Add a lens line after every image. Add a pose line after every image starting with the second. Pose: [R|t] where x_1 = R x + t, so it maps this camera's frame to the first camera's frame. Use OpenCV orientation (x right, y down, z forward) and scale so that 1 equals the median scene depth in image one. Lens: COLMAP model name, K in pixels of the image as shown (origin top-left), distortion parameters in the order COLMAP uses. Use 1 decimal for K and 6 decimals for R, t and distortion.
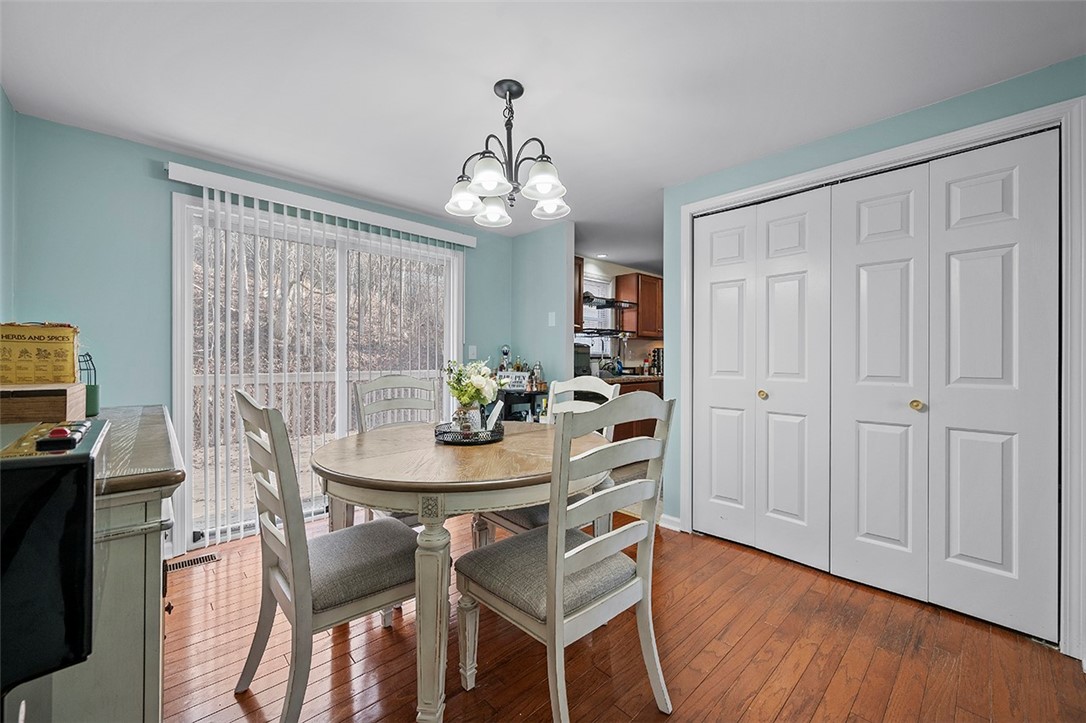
lens RADIAL K [[424.2, 0, 543.4], [0, 424.2, 359.8], [0, 0, 1]] dist [-0.001015, -0.000099]
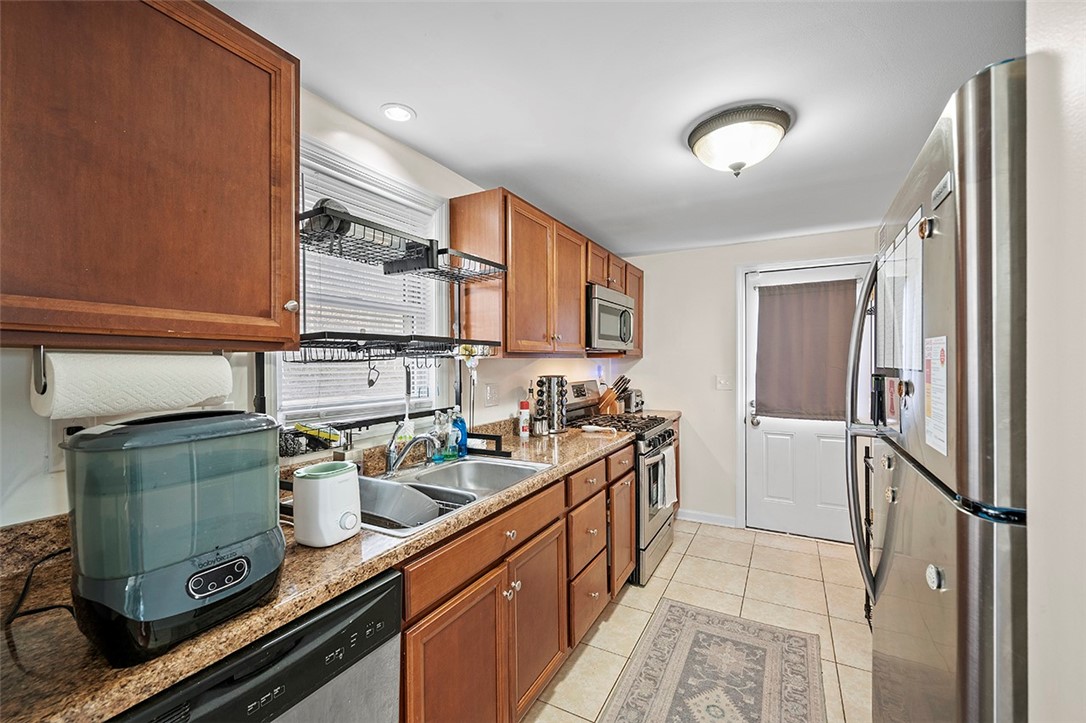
lens RADIAL K [[453.5, 0, 543.0], [0, 453.5, 361.5], [0, 0, 1]] dist [-0.000405, -0.000030]
pose [[0.951916, -0.007448, 0.306269, 0.126327], [0.006816, 0.999972, 0.003132, -0.048962], [-0.306284, -0.000894, 0.951940, 0.589272]]
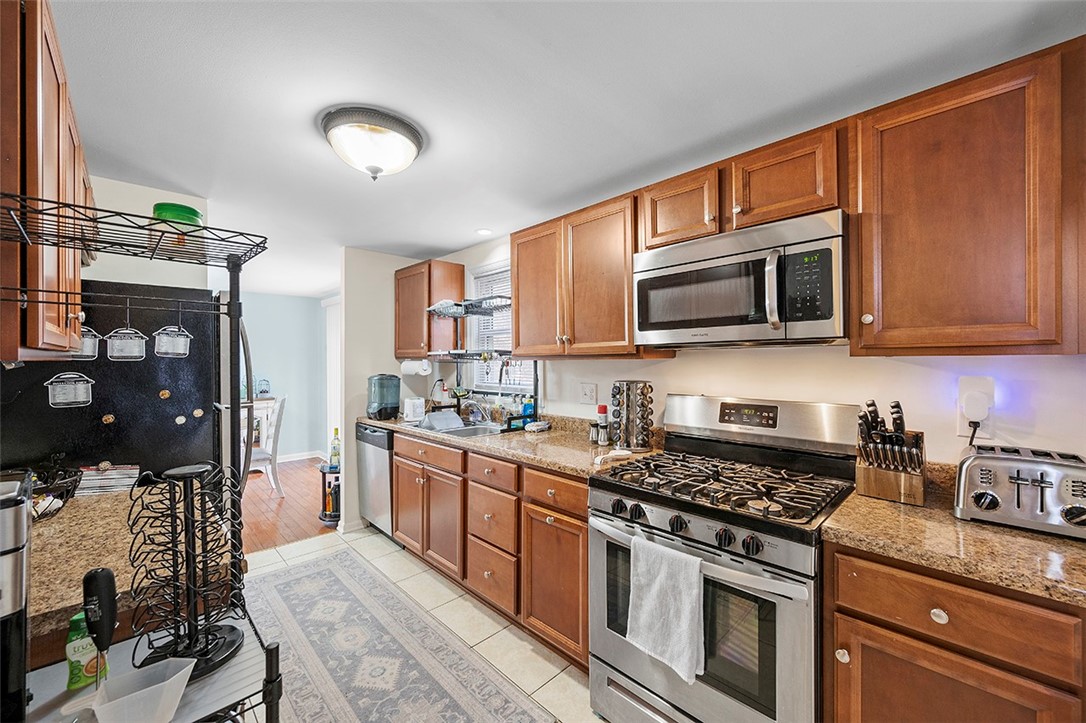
lens RADIAL K [[424.2, 0, 543.4], [0, 424.2, 359.8], [0, 0, 1]] dist [-0.001015, -0.000099]
pose [[0.012261, -0.000136, -0.999925, 0.721060], [0.003225, 0.999995, -0.000096, -0.052682], [0.999920, -0.003223, 0.012262, 1.014541]]
